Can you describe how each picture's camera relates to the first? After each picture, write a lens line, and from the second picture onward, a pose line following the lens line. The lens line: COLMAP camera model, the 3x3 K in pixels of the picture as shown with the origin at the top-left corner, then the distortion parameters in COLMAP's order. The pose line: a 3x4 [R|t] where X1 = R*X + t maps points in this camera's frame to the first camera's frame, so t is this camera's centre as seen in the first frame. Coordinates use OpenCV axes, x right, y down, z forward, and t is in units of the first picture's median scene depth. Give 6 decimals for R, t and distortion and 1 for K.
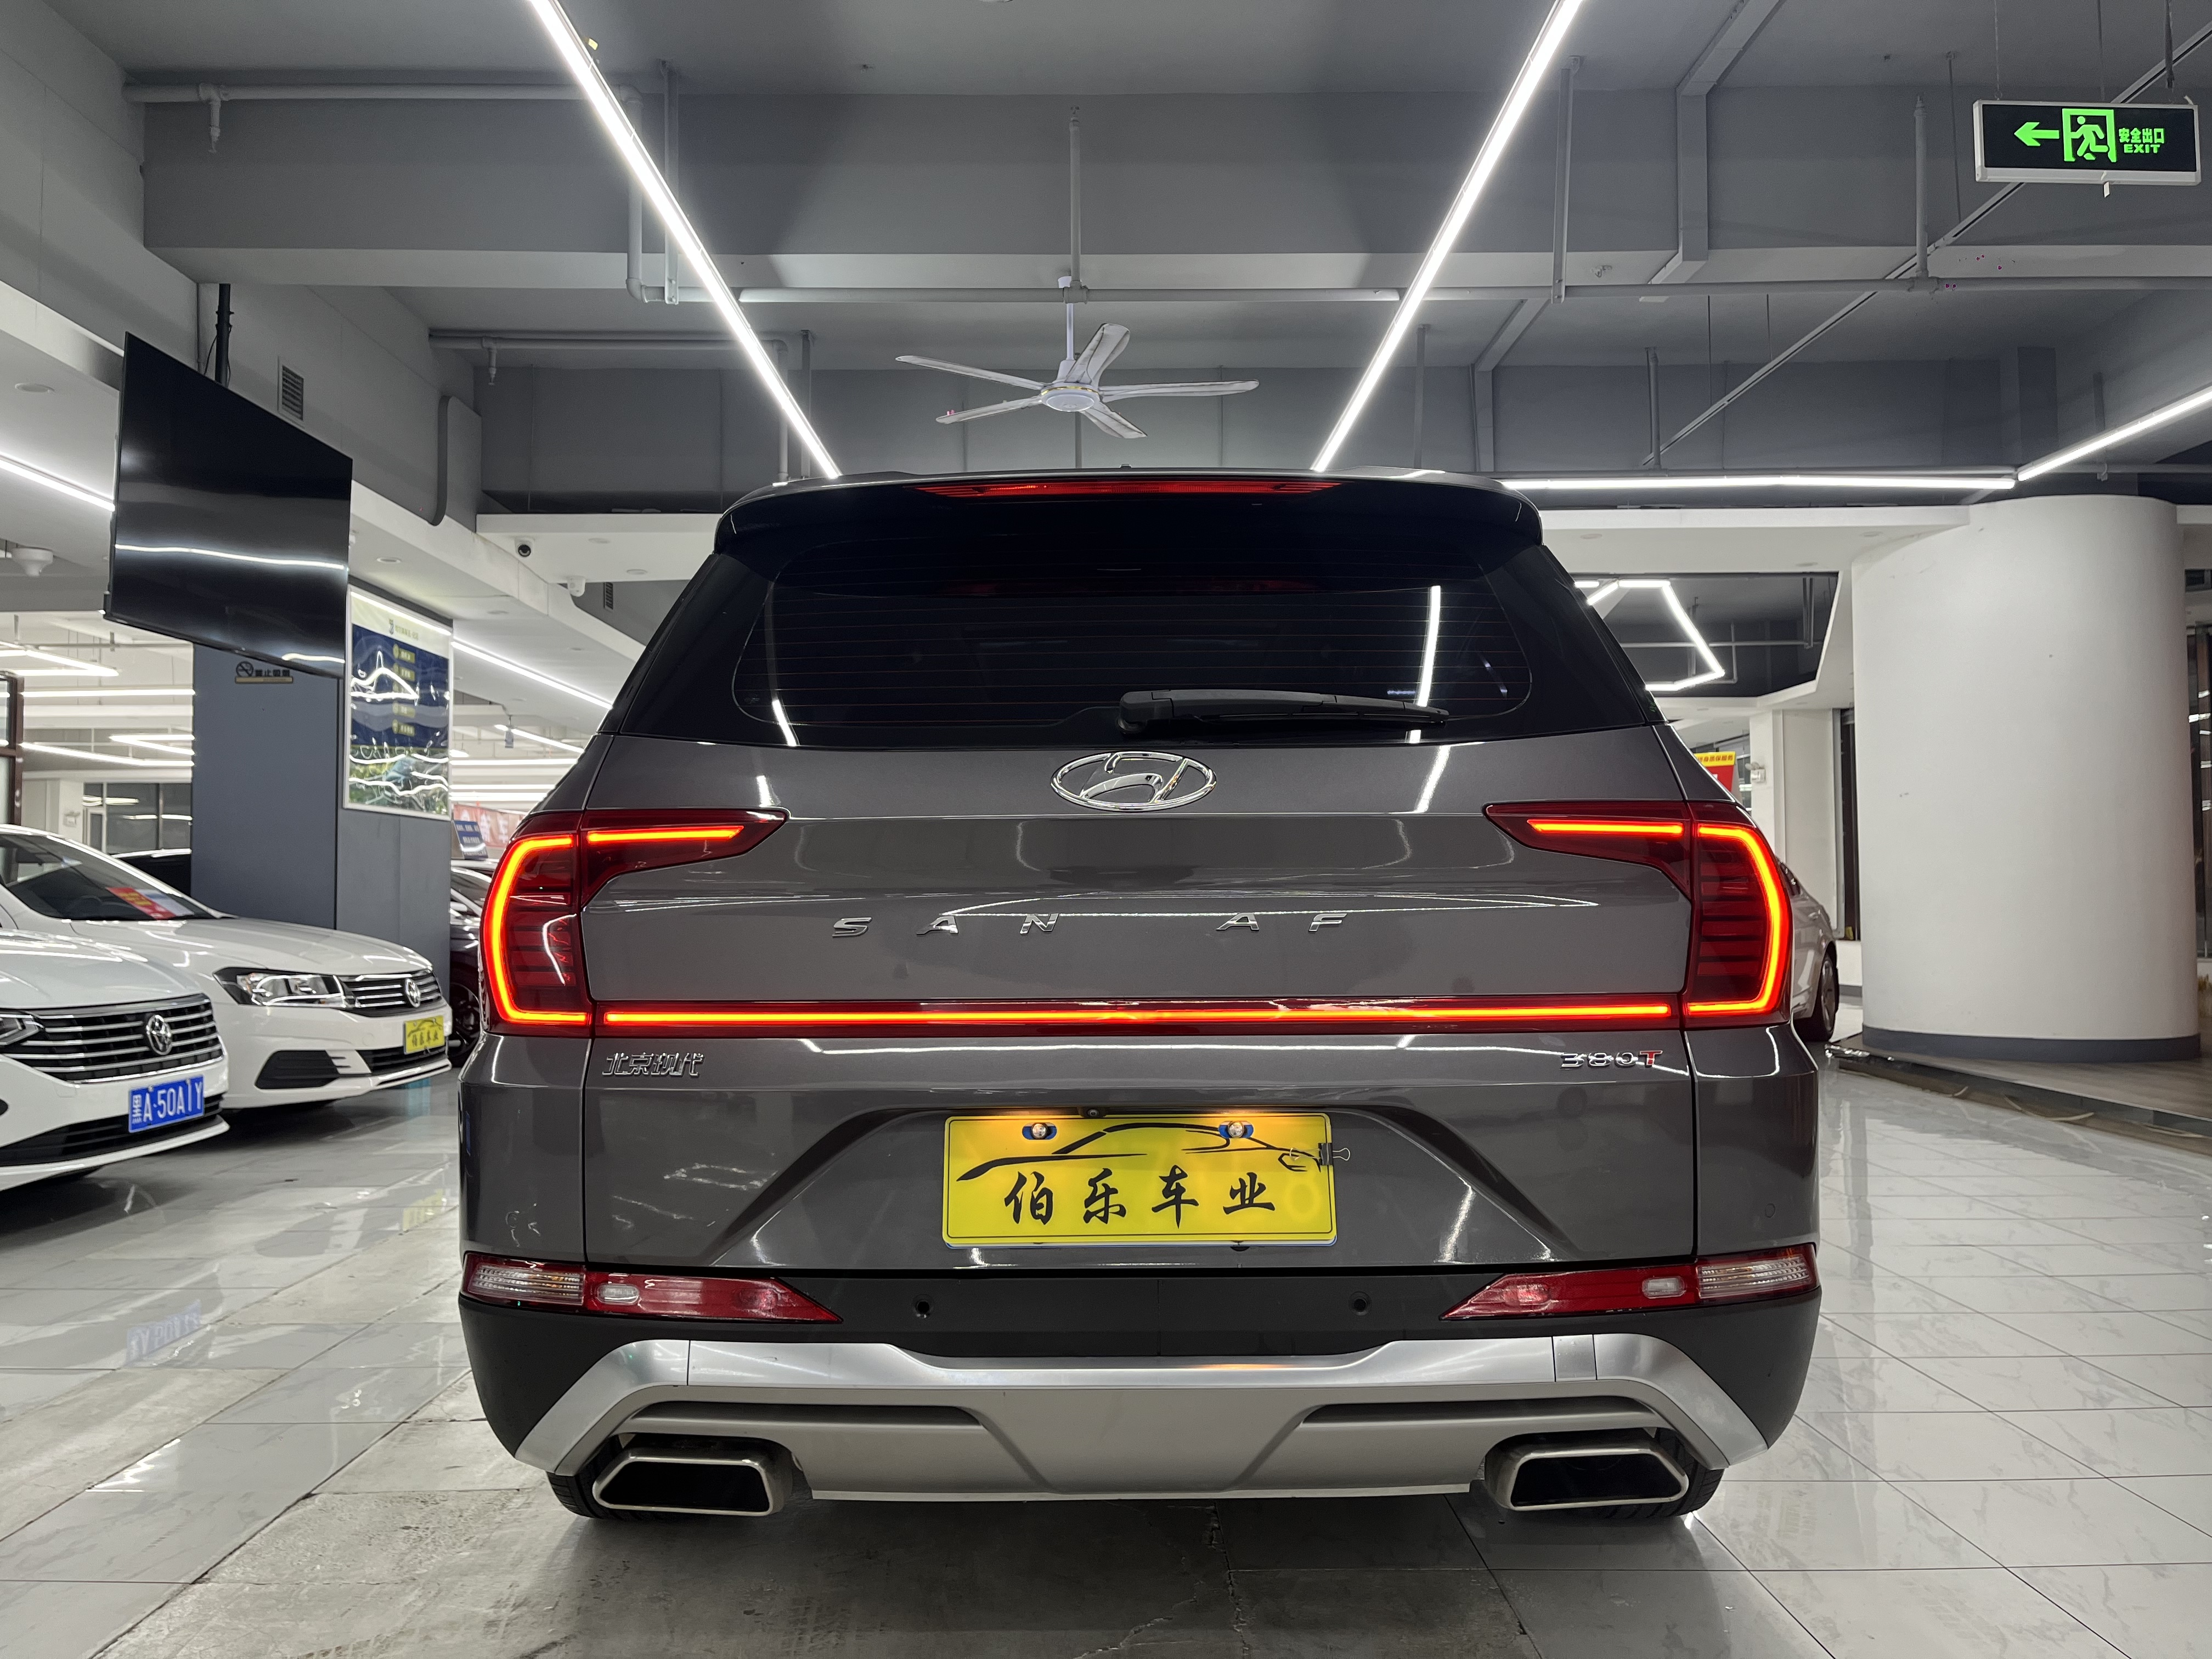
lens RADIAL K [[1689.1, 0, 1106.0], [0, 1689.1, 829.5], [0, 0, 1]] dist [0.089264, -0.100100]
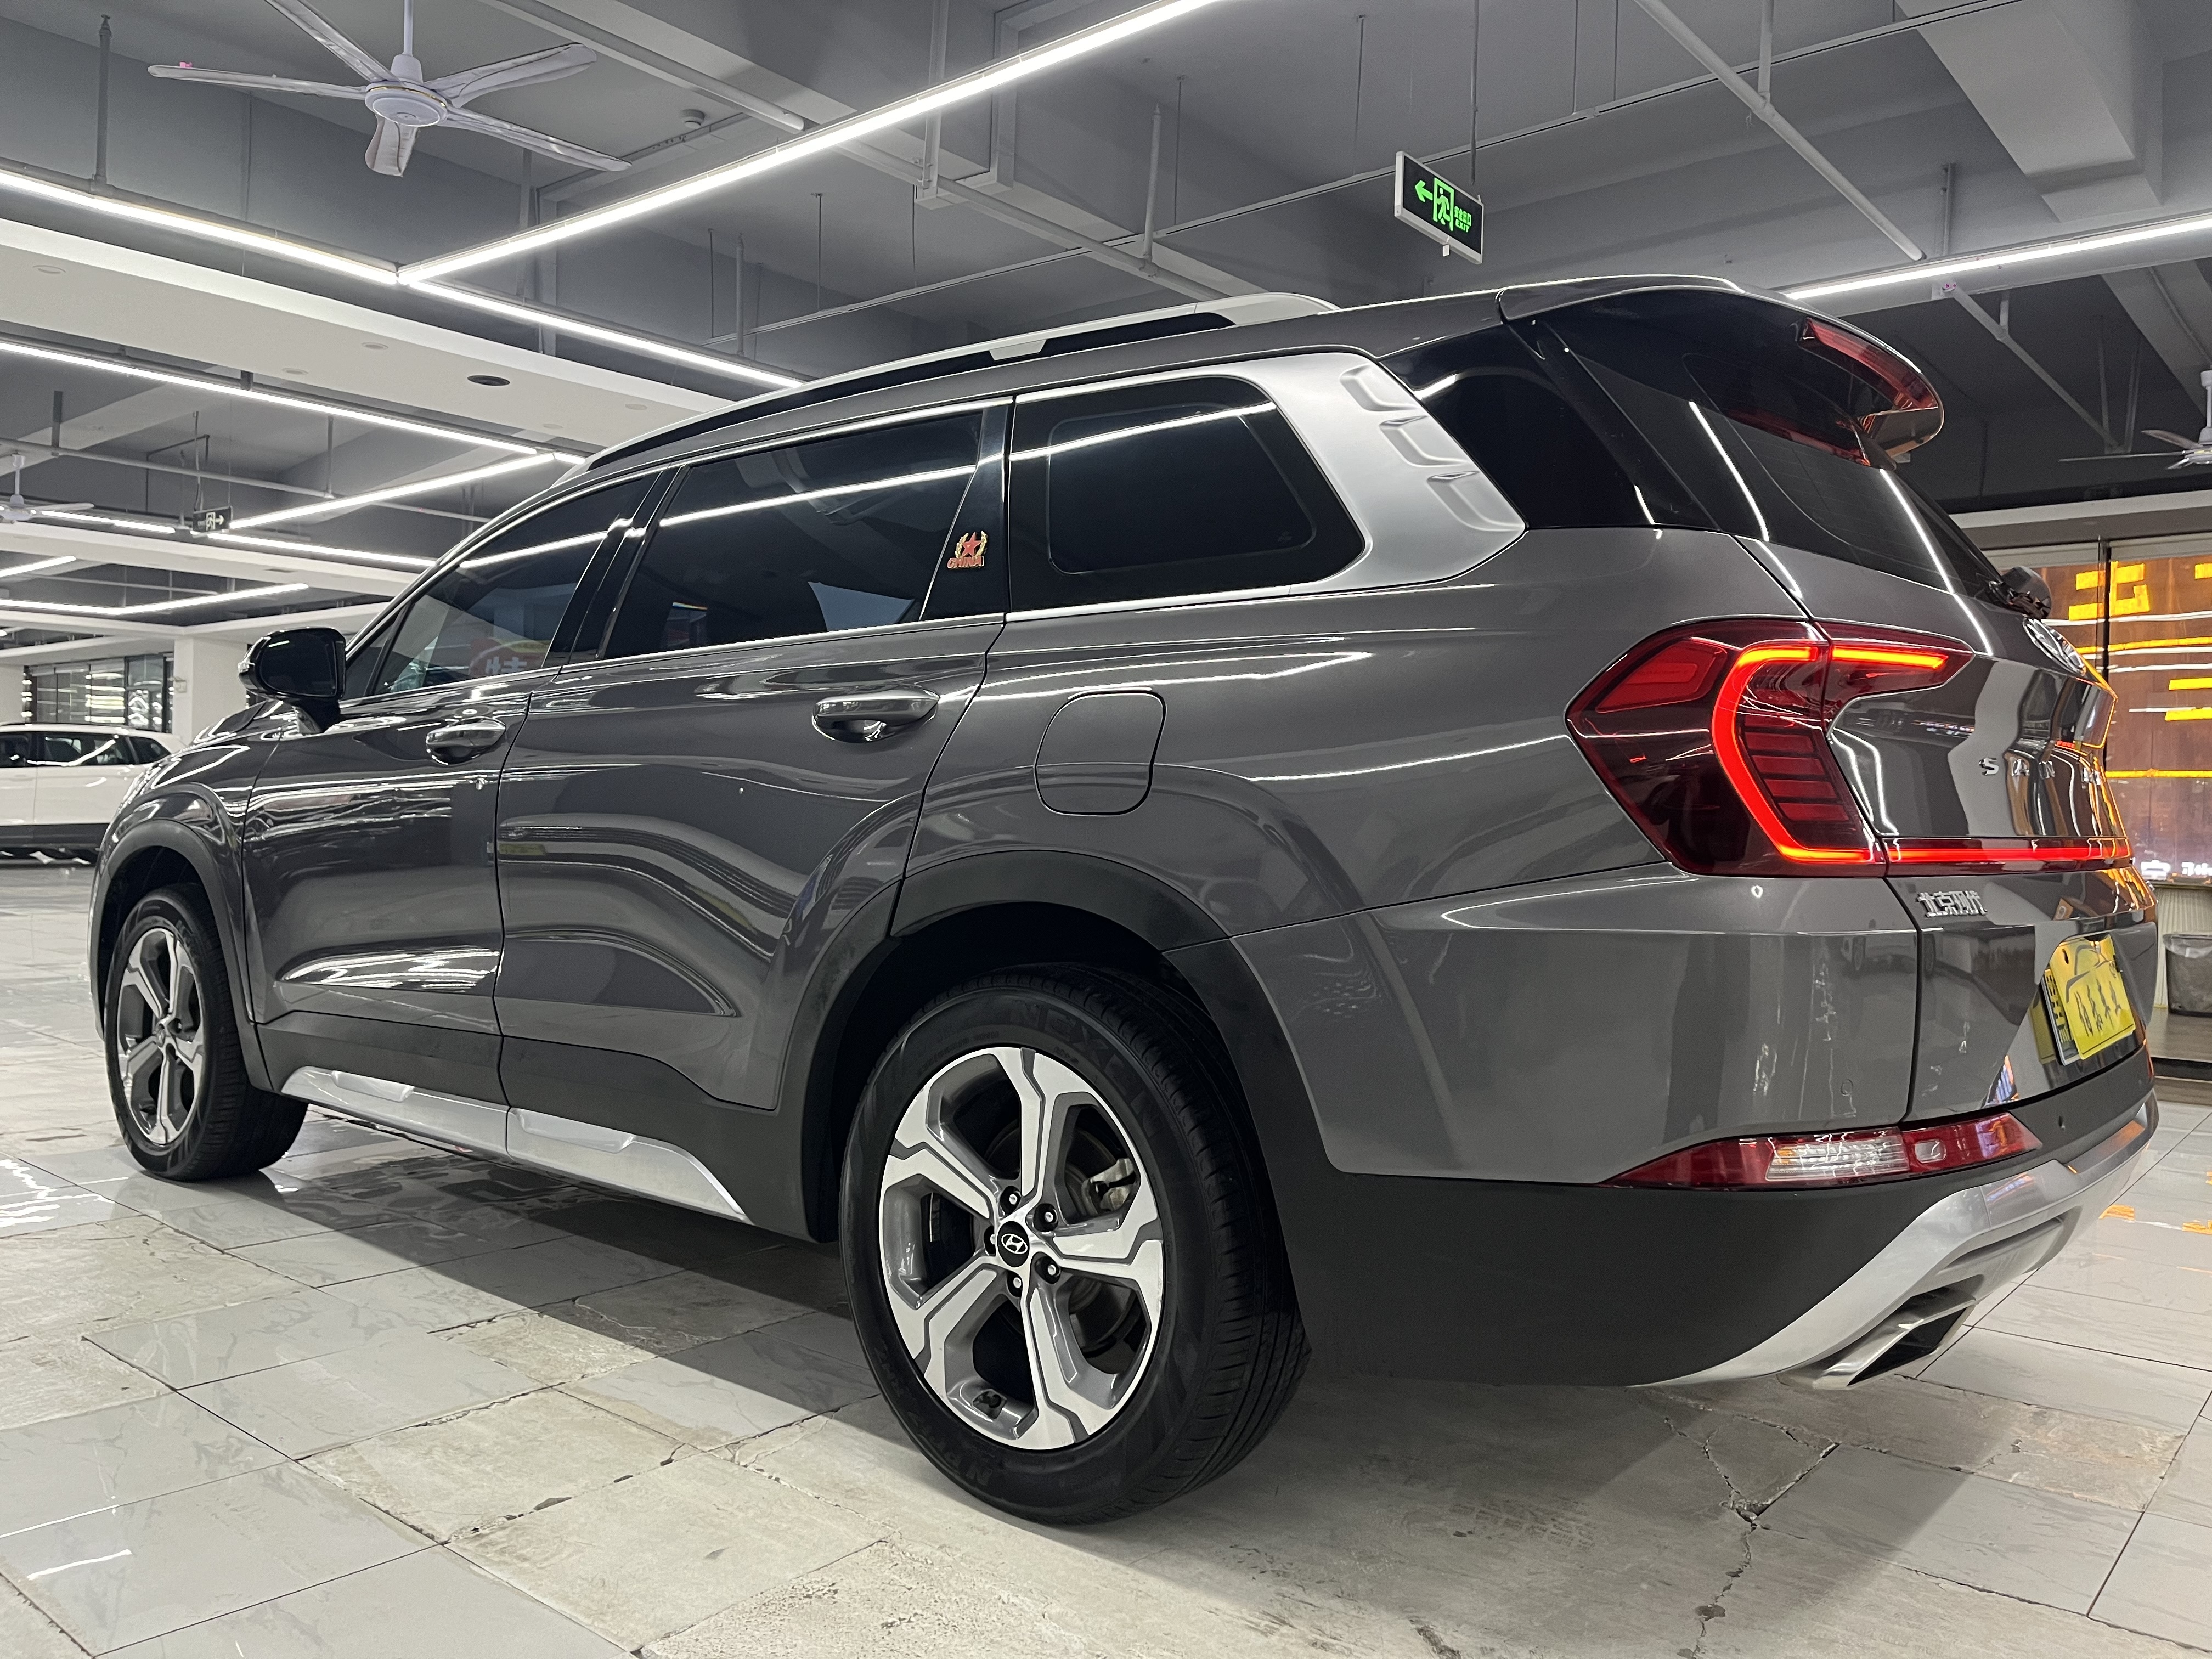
lens RADIAL K [[1669.1, 0, 1106.0], [0, 1669.1, 829.5], [0, 0, 1]] dist [0.092376, -0.114101]
pose [[0.640807, 0.010117, 0.767636, -0.573503], [-0.055602, 0.997899, 0.033264, 0.041790], [-0.765686, -0.063997, 0.640023, 0.344787]]
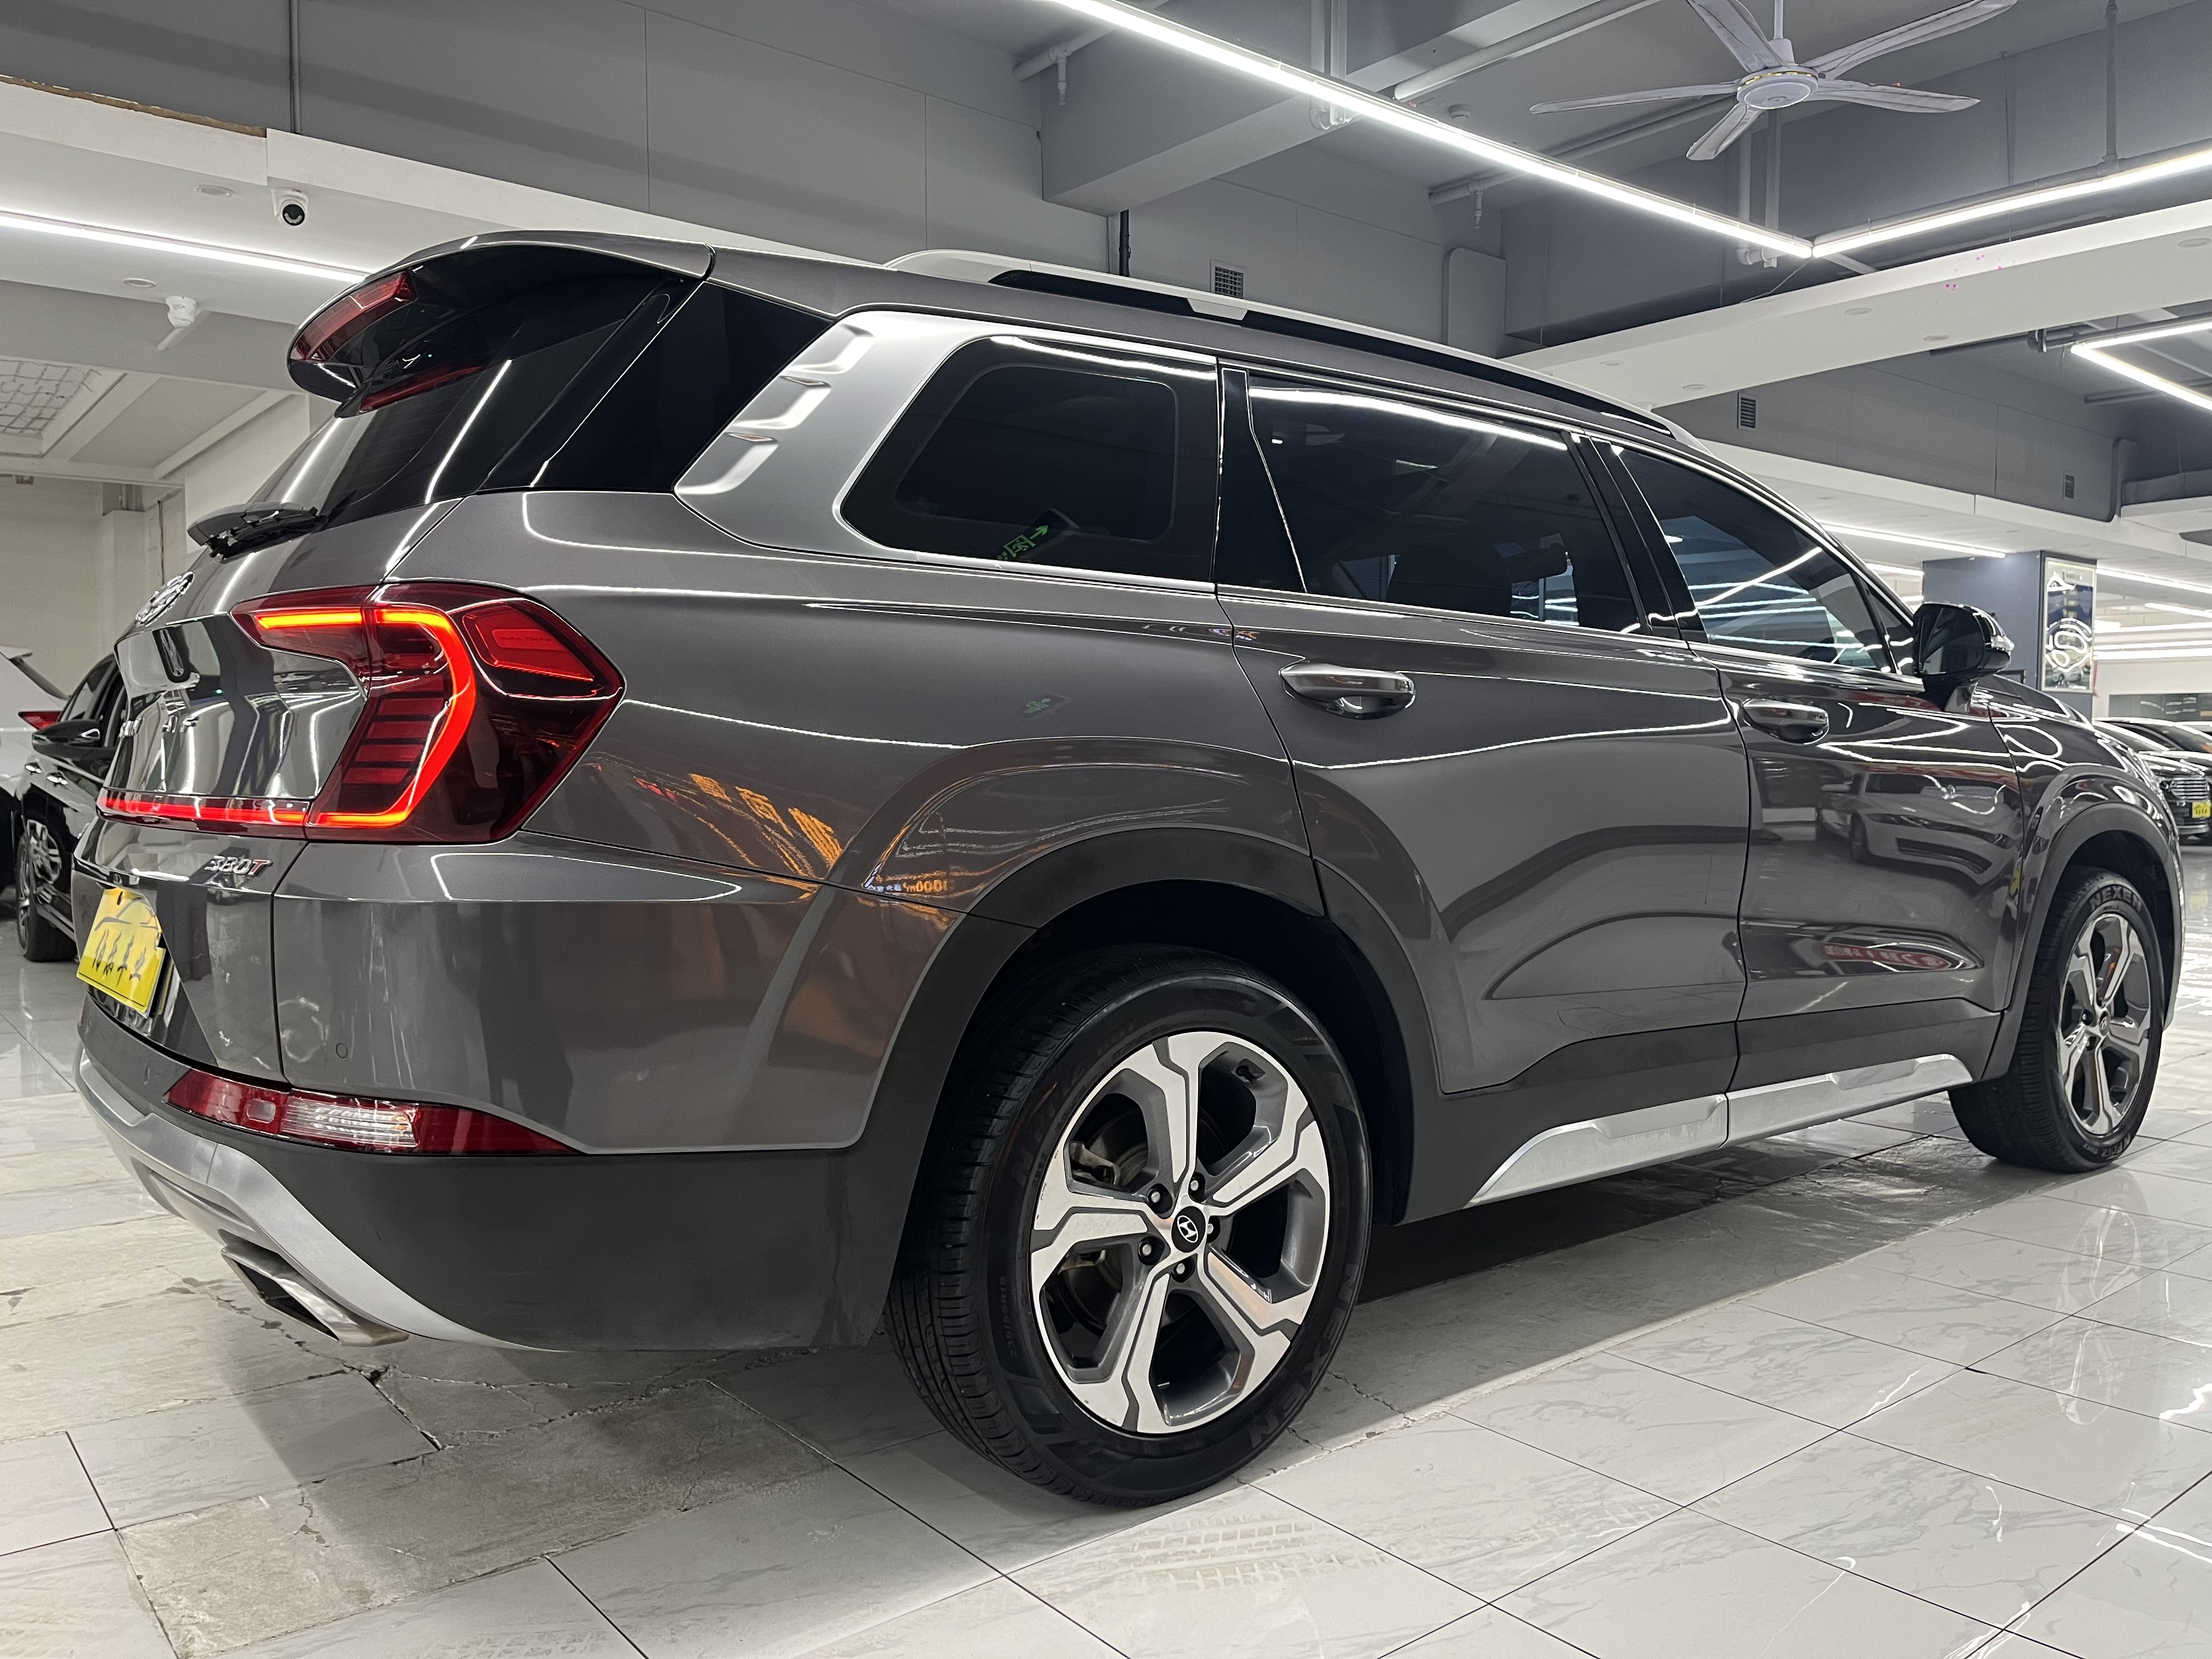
lens RADIAL K [[1689.1, 0, 1106.0], [0, 1689.1, 829.5], [0, 0, 1]] dist [0.089264, -0.100100]
pose [[0.622679, 0.044968, -0.781184, 0.599735], [0.023307, 0.996838, 0.075960, 0.023393], [0.782131, -0.065506, 0.619662, 0.351838]]
